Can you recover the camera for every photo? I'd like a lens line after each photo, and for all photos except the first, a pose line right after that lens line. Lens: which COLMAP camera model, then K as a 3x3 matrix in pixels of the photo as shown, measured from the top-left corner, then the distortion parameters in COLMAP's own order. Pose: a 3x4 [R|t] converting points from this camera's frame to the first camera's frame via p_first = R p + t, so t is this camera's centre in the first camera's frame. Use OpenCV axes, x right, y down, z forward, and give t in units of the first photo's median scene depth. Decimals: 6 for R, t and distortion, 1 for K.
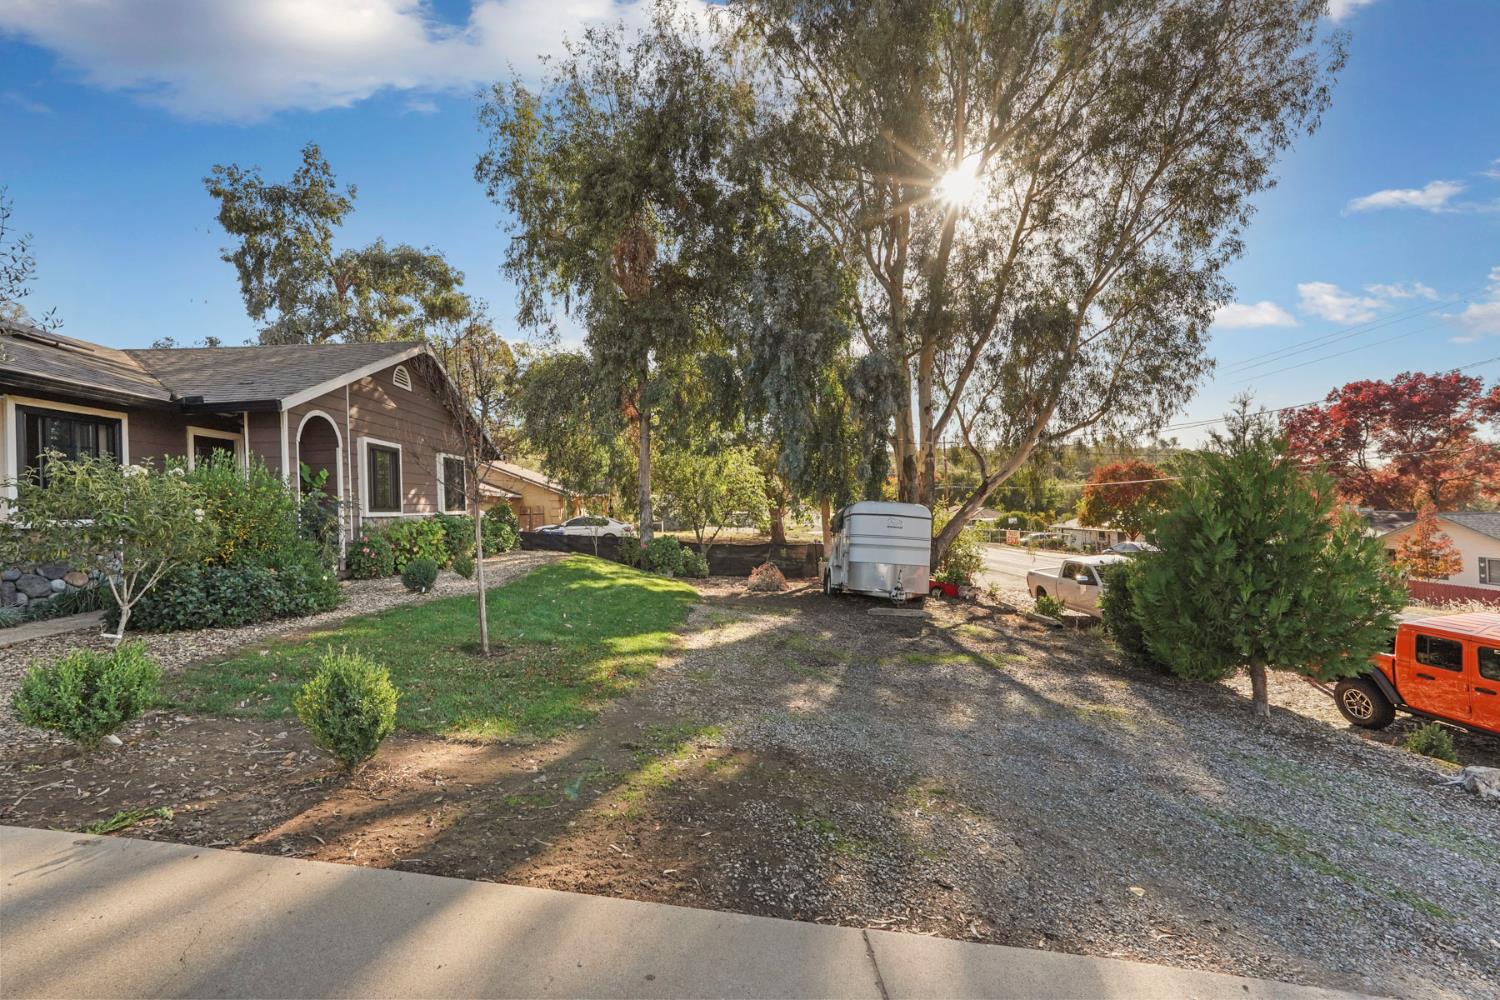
lens RADIAL K [[663.9, 0, 750.0], [0, 663.9, 500.0], [0, 0, 1]] dist [-0.001095, 0.000968]
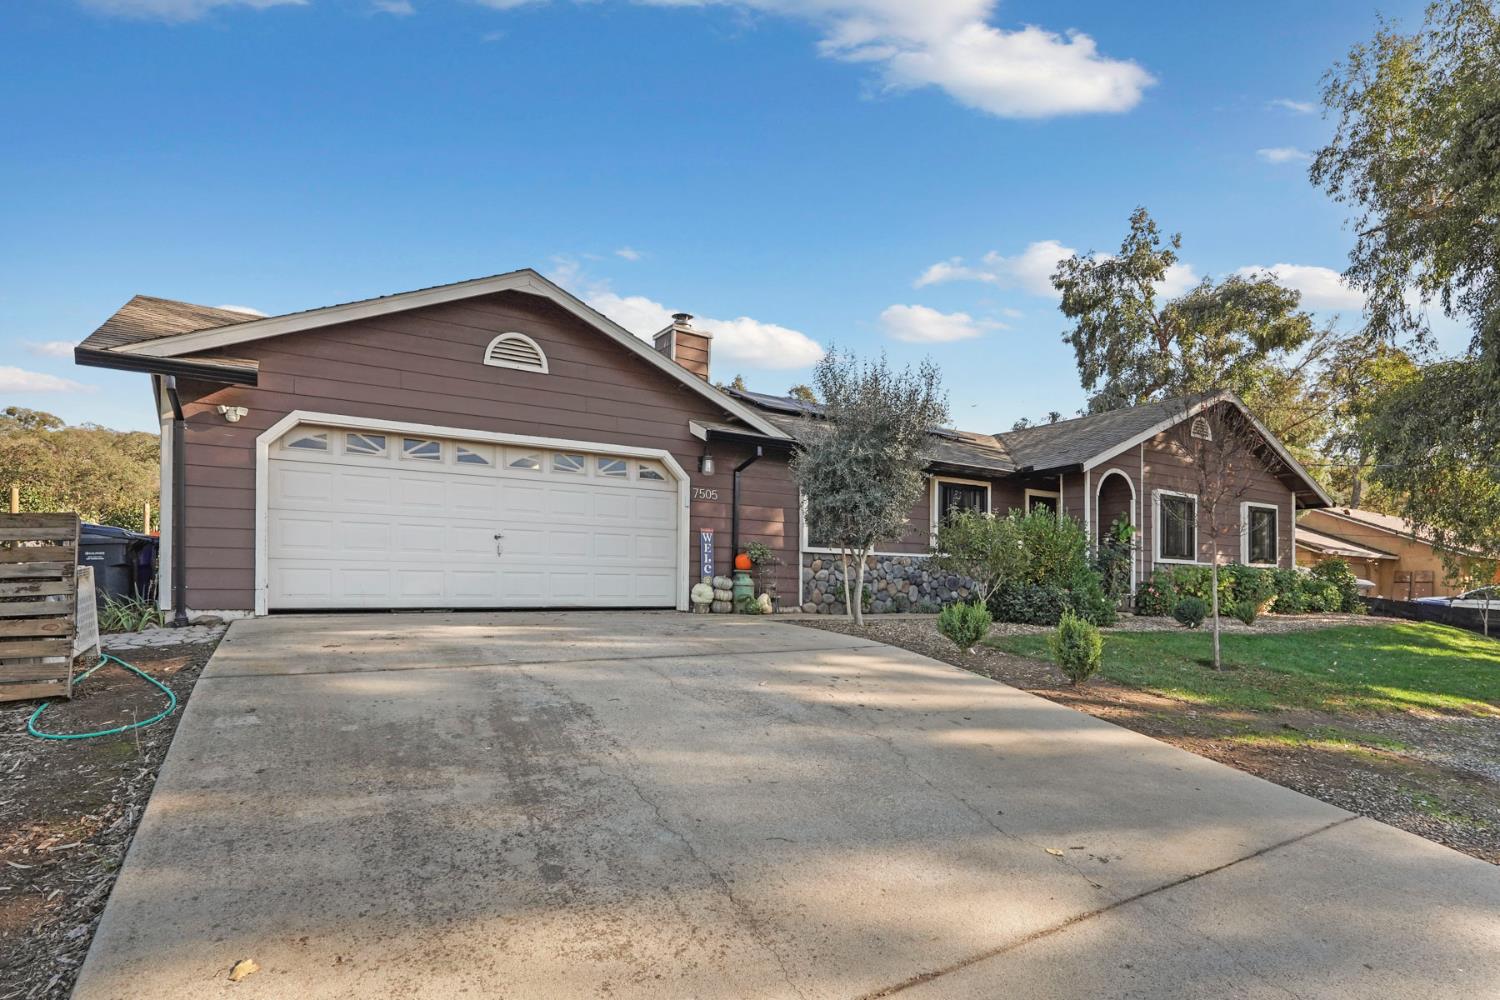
lens RADIAL K [[808.2, 0, 755.2], [0, 808.2, 547.4], [0, 0, 1]] dist [0.000708, 0.001774]
pose [[0.497263, -0.000543, -0.867600, 0.142662], [-0.023392, 0.999628, -0.014033, 0.020499], [0.867284, 0.027273, 0.497066, -0.134704]]
